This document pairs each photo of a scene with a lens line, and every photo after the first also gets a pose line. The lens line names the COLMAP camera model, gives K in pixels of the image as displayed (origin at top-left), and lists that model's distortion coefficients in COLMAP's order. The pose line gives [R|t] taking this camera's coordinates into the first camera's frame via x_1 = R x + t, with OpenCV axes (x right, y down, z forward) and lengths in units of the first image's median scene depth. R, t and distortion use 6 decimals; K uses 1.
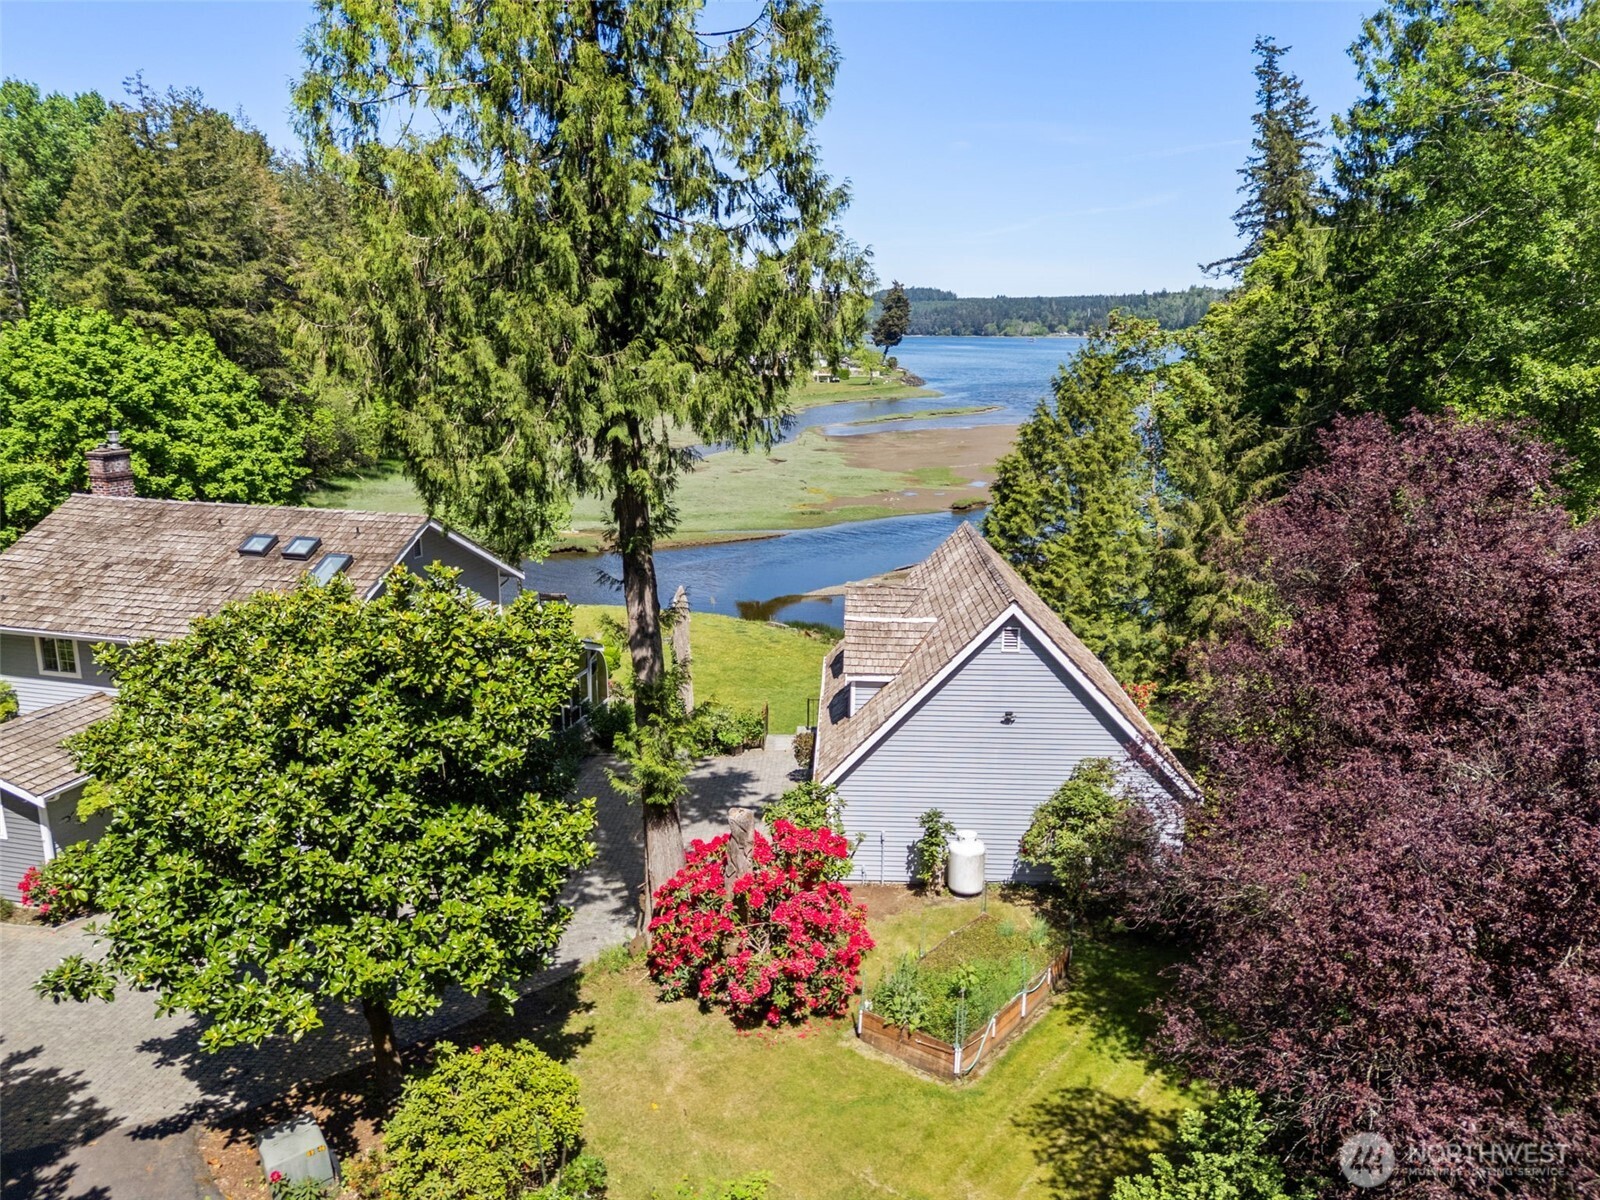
lens RADIAL K [[1181.8, 0, 795.9], [0, 1181.8, 608.7], [0, 0, 1]] dist [0.046297, -0.031967]
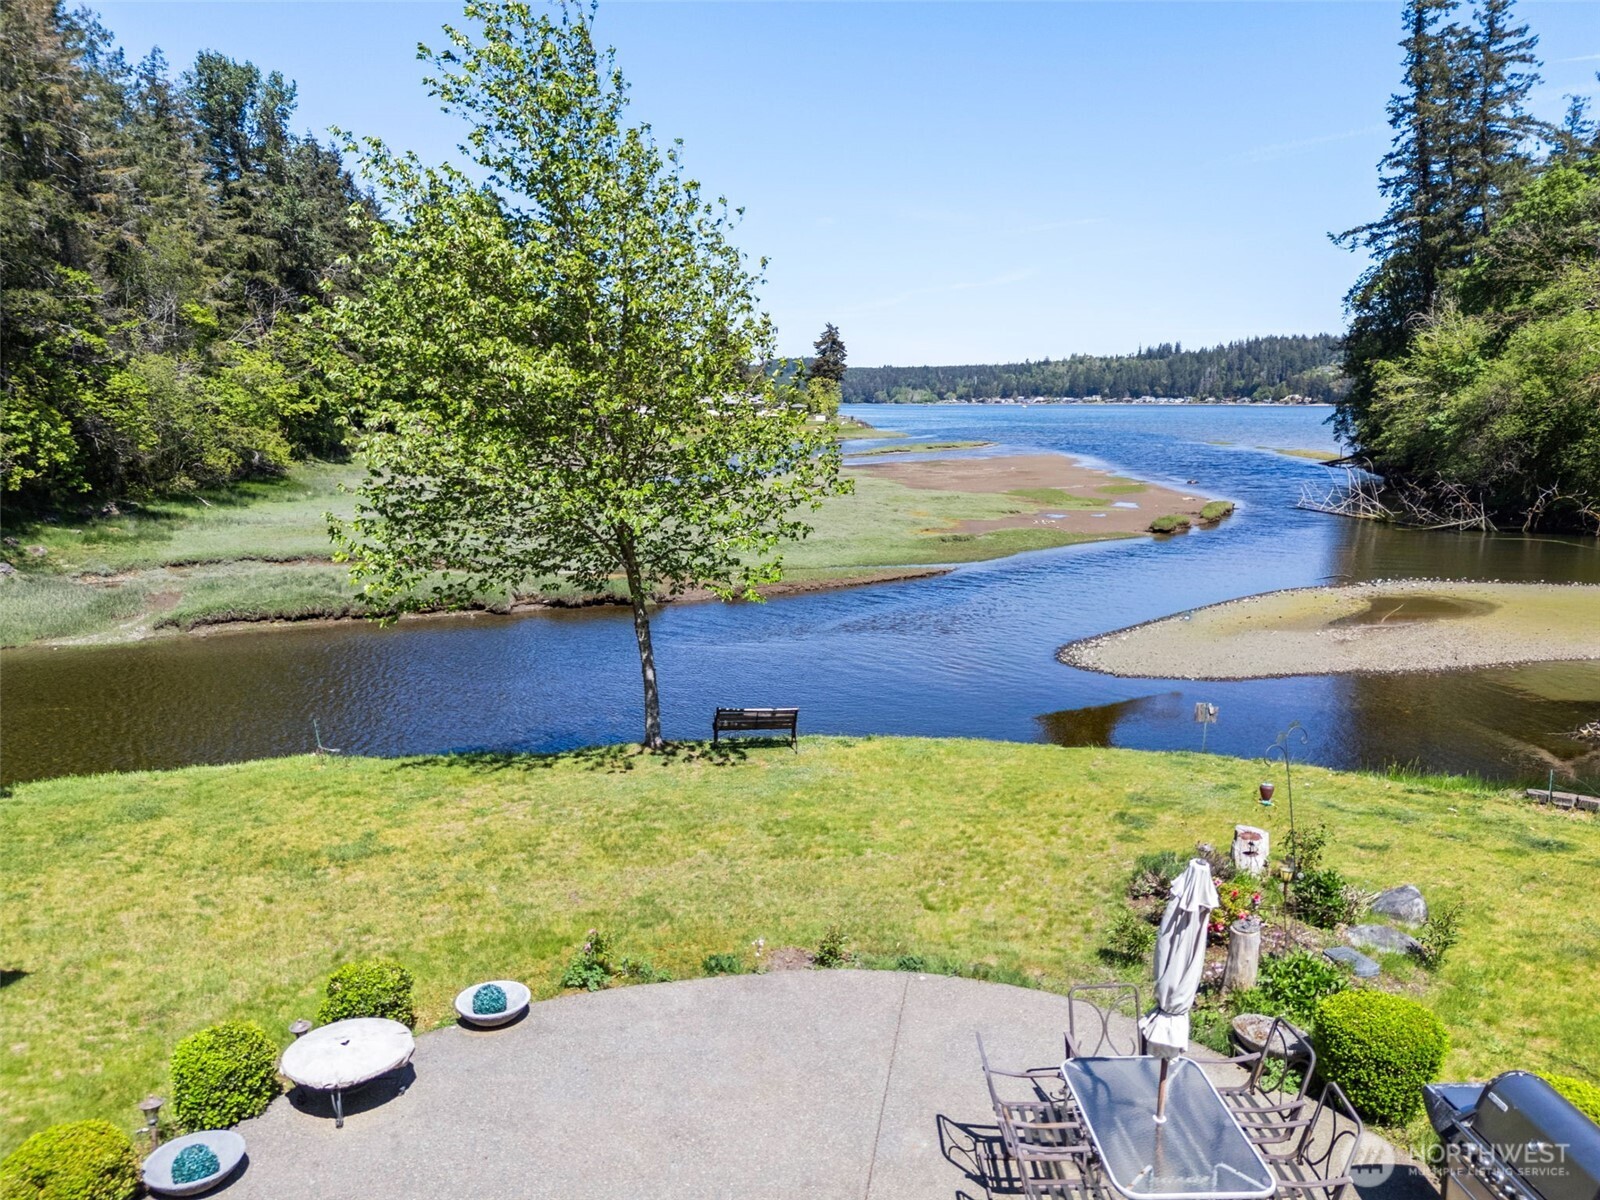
lens RADIAL K [[1181.8, 0, 796.6], [0, 1181.8, 607.0], [0, 0, 1]] dist [0.046297, -0.031967]
pose [[0.995593, -0.020413, 0.091529, -0.089940], [0.025731, 0.998025, -0.057307, -0.008998], [-0.090178, 0.059410, 0.994152, 0.277840]]
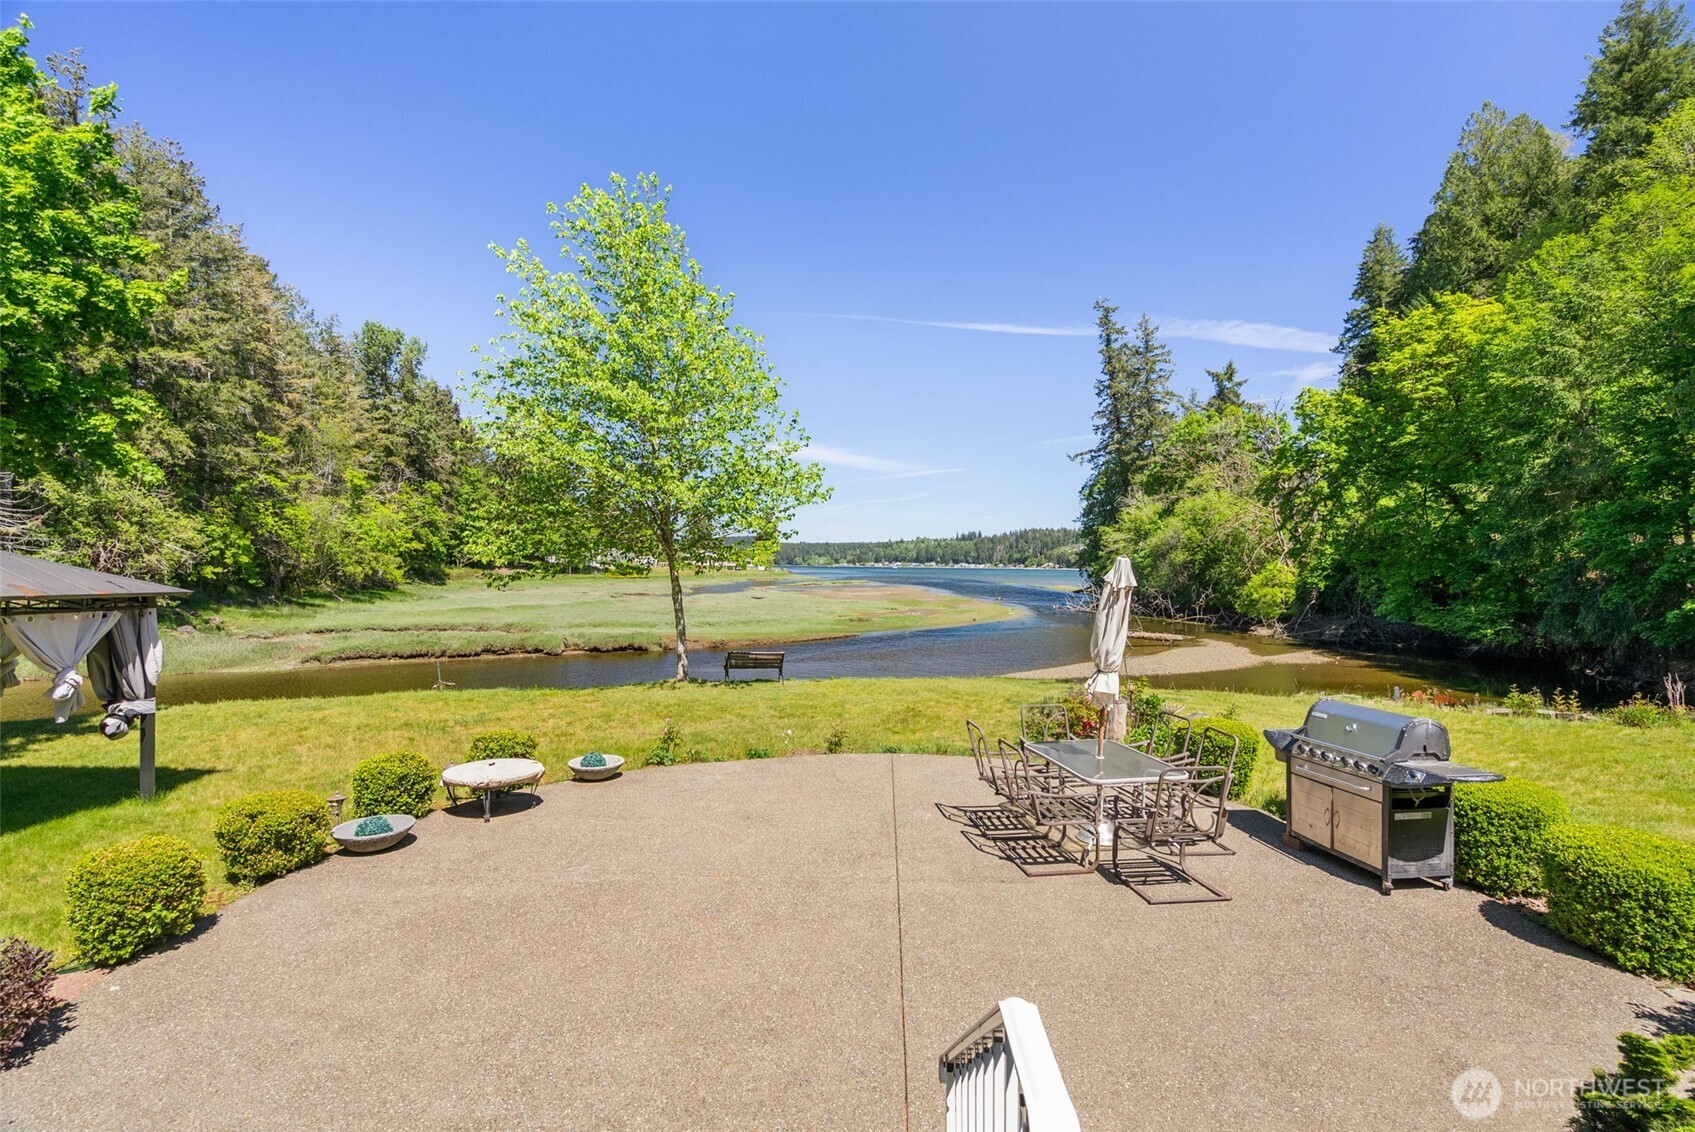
lens RADIAL K [[767.0, 0, 846.2], [0, 767.0, 562.2], [0, 0, 1]] dist [-0.005312, 0.000252]
pose [[0.974601, 0.005445, 0.223883, -0.096195], [0.046409, 0.973093, -0.225691, 0.008897], [-0.219088, 0.230349, 0.948124, 0.284630]]
